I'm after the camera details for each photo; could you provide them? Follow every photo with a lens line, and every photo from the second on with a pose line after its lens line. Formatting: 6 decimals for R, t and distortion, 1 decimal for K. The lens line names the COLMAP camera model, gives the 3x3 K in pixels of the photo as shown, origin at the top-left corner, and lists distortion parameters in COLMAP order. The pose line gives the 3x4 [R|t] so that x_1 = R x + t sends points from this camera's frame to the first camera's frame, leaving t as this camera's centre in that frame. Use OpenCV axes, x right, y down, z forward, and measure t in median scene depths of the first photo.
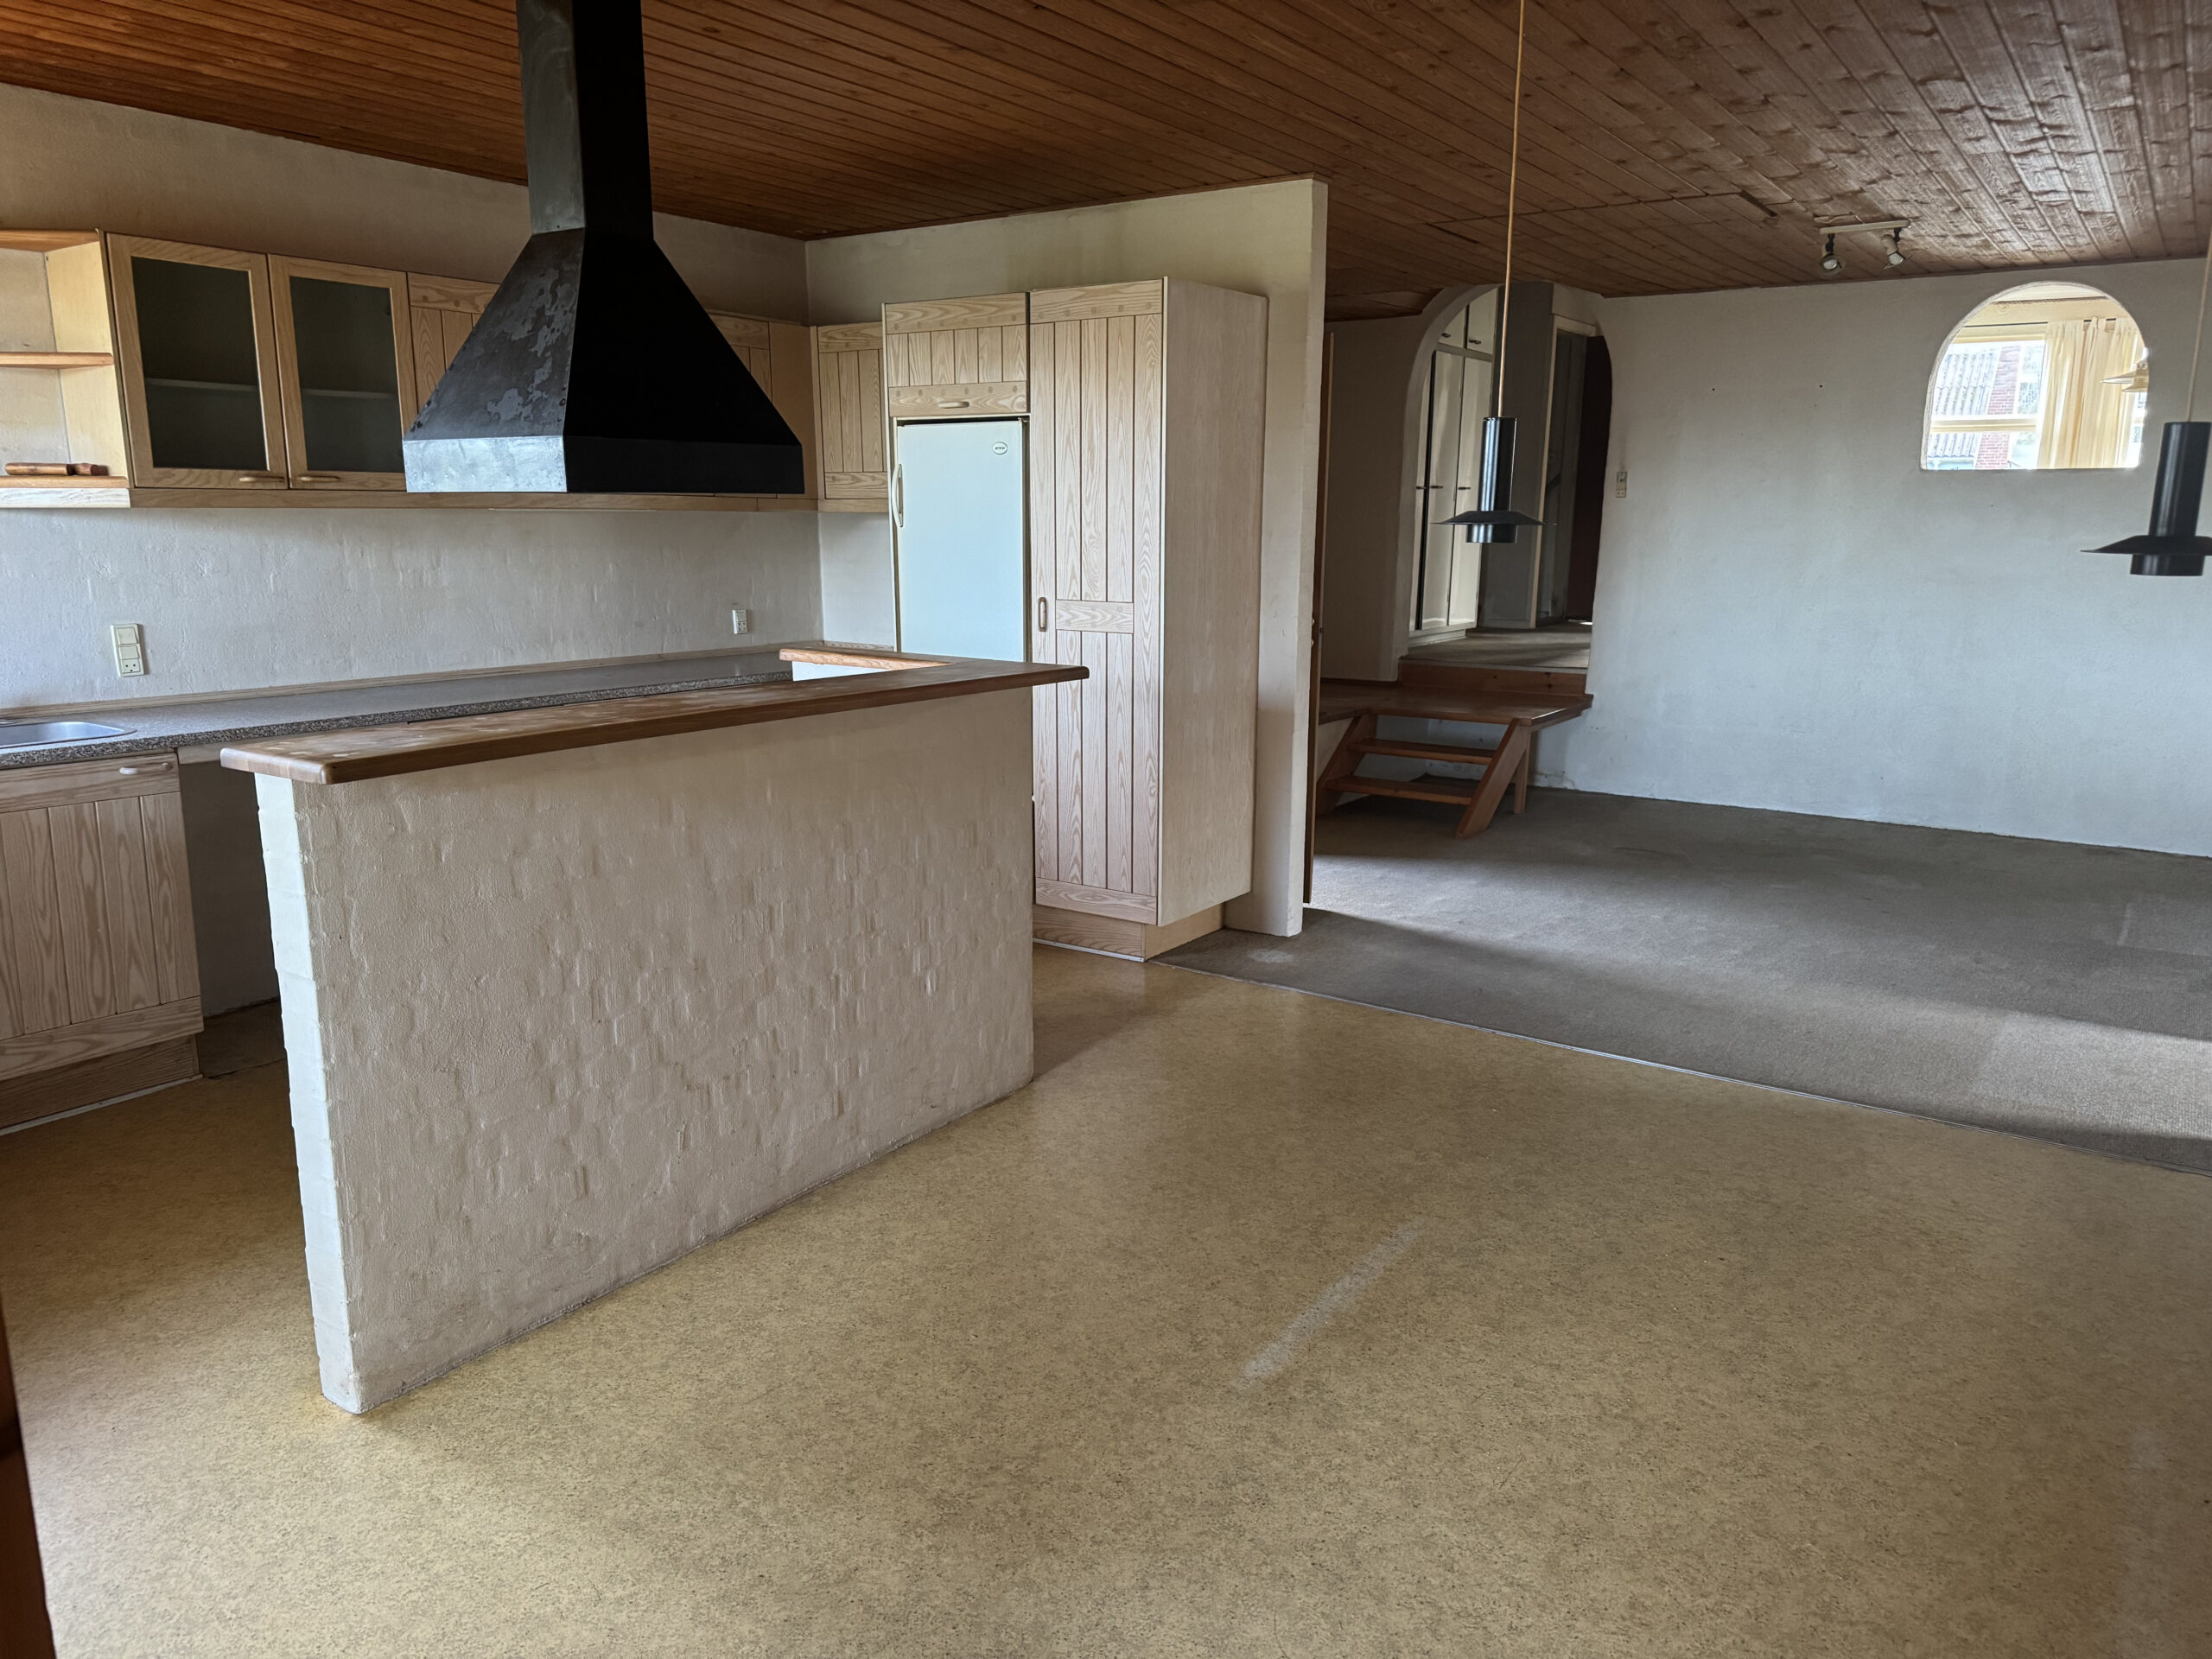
lens RADIAL K [[1586.2, 0, 1109.1], [0, 1586.2, 842.7], [0, 0, 1]] dist [0.037707, -0.059494]
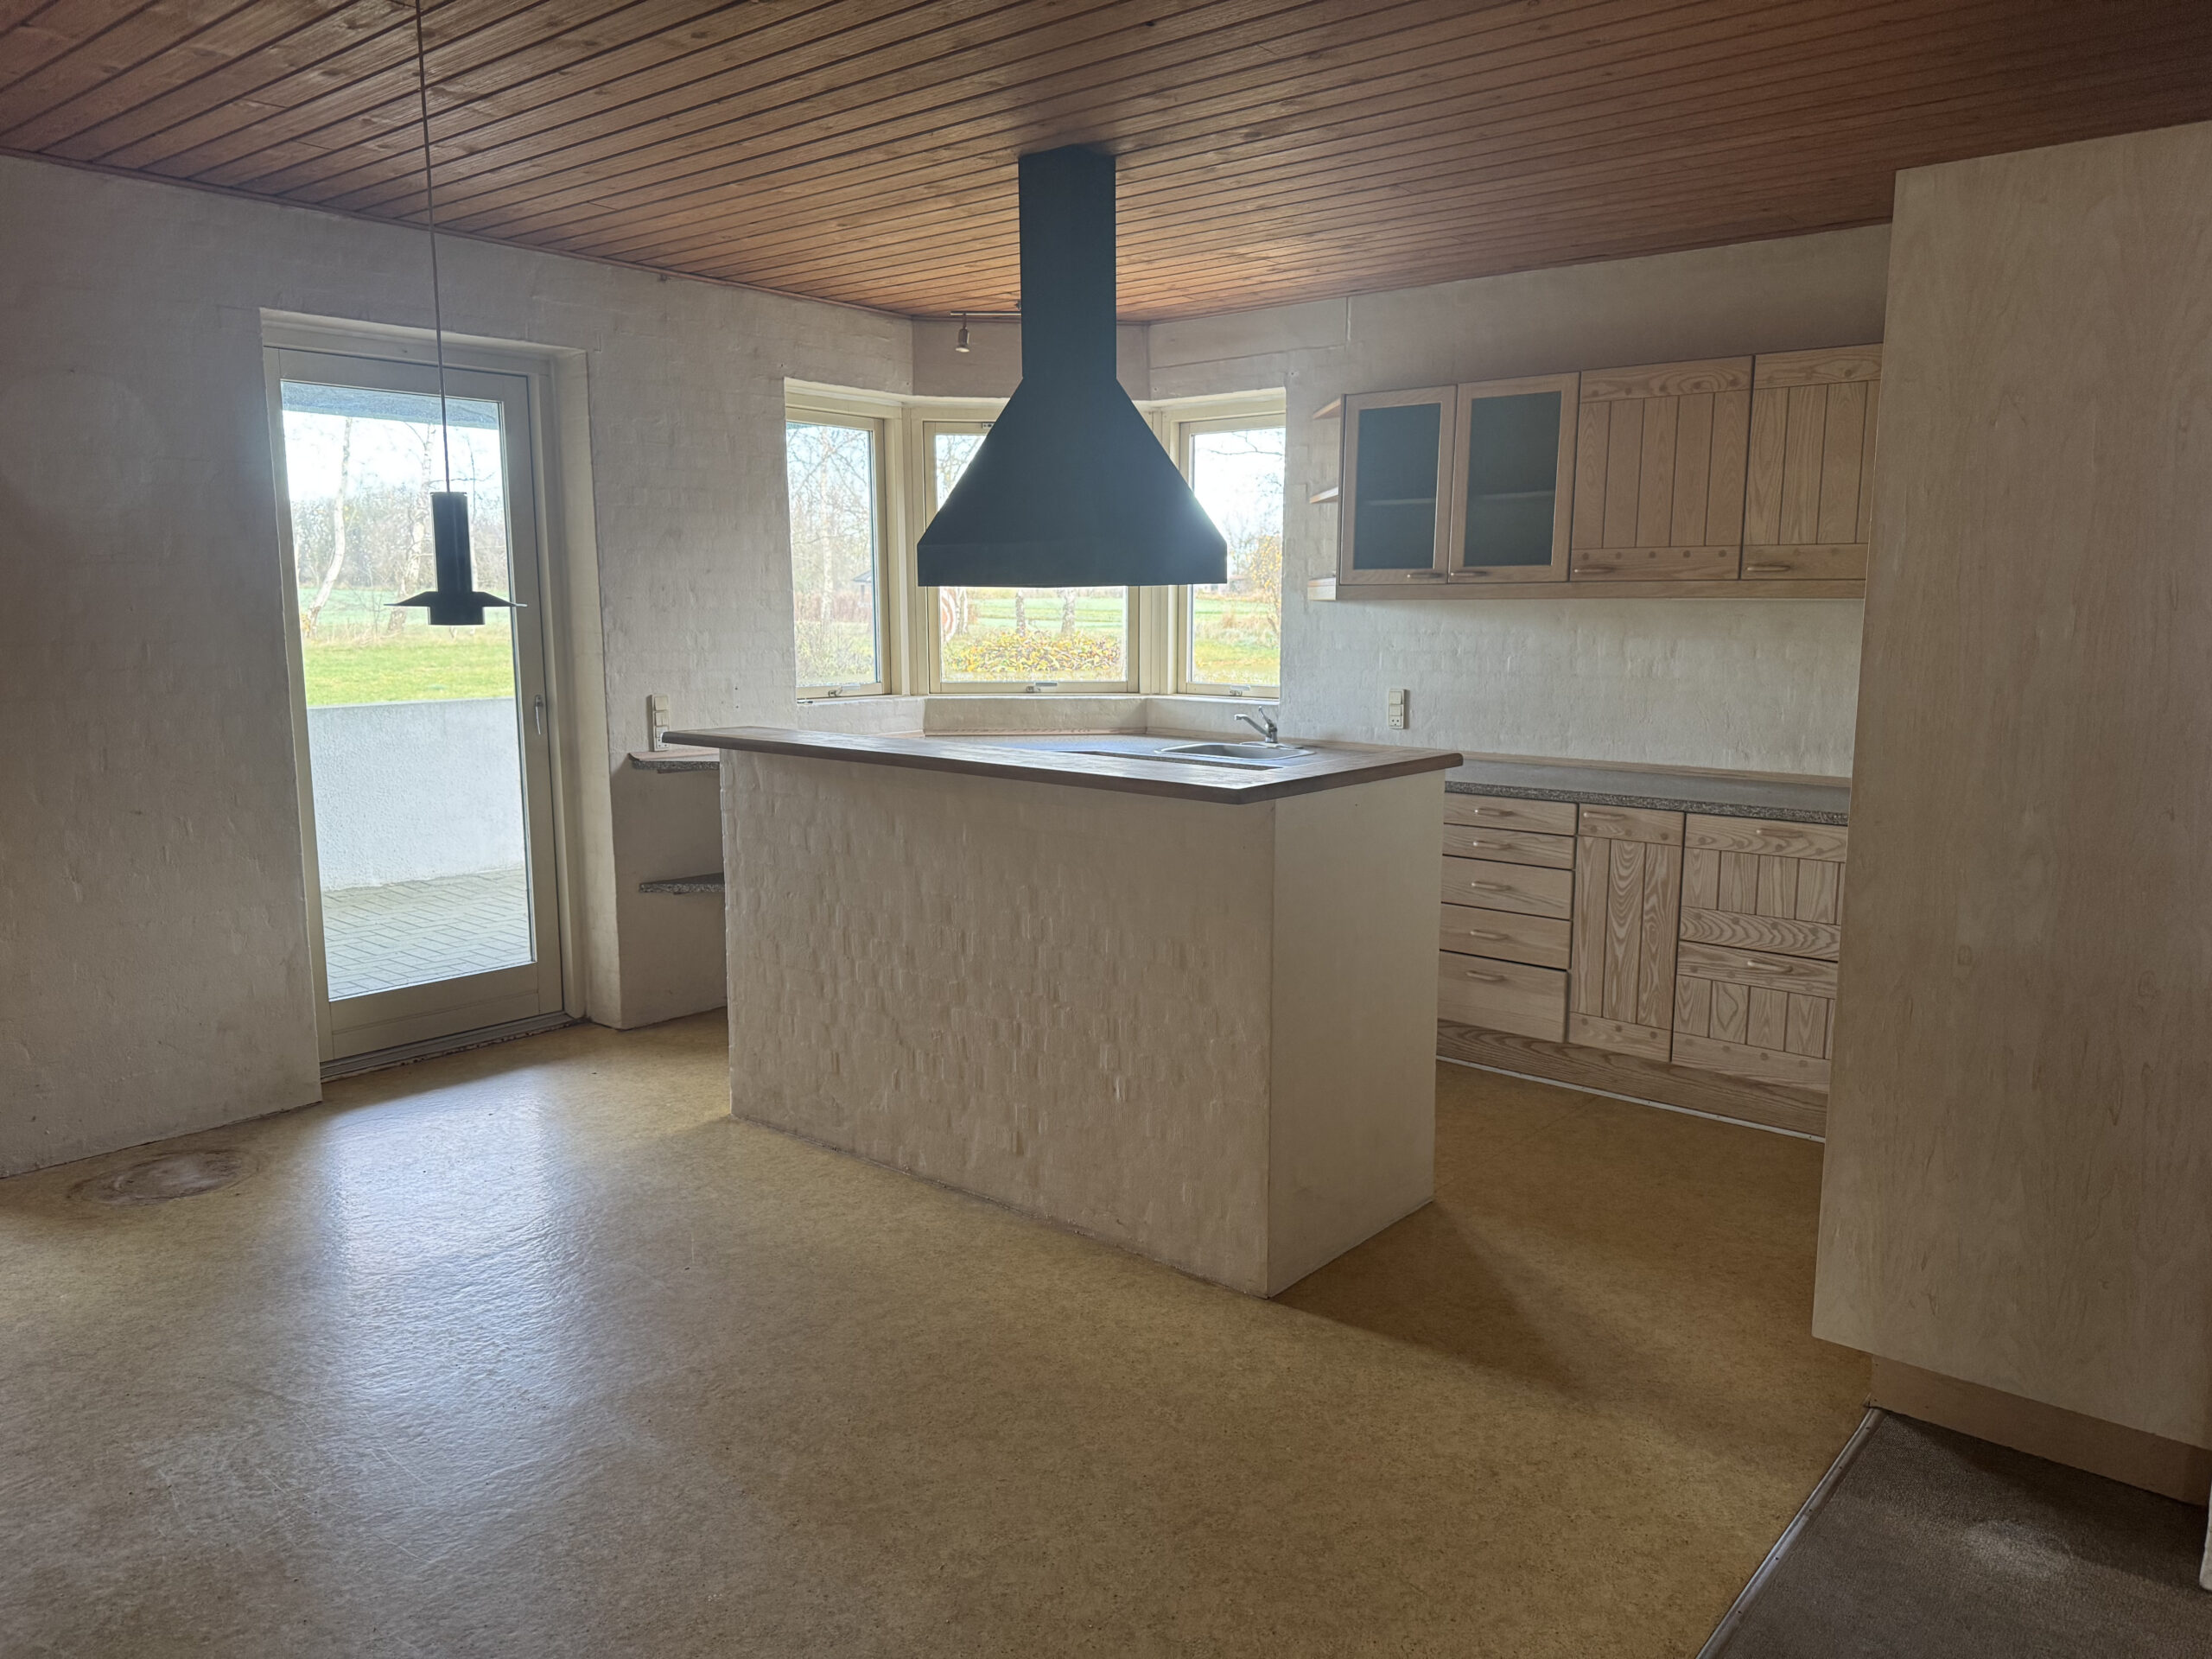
lens RADIAL K [[1586.2, 0, 1109.1], [0, 1586.2, 842.7], [0, 0, 1]] dist [0.037707, -0.059494]
pose [[-0.141451, 0.141152, -0.979831, 0.827519], [-0.201709, 0.964909, 0.168121, -0.219998], [0.969178, 0.221422, -0.108015, 1.109977]]
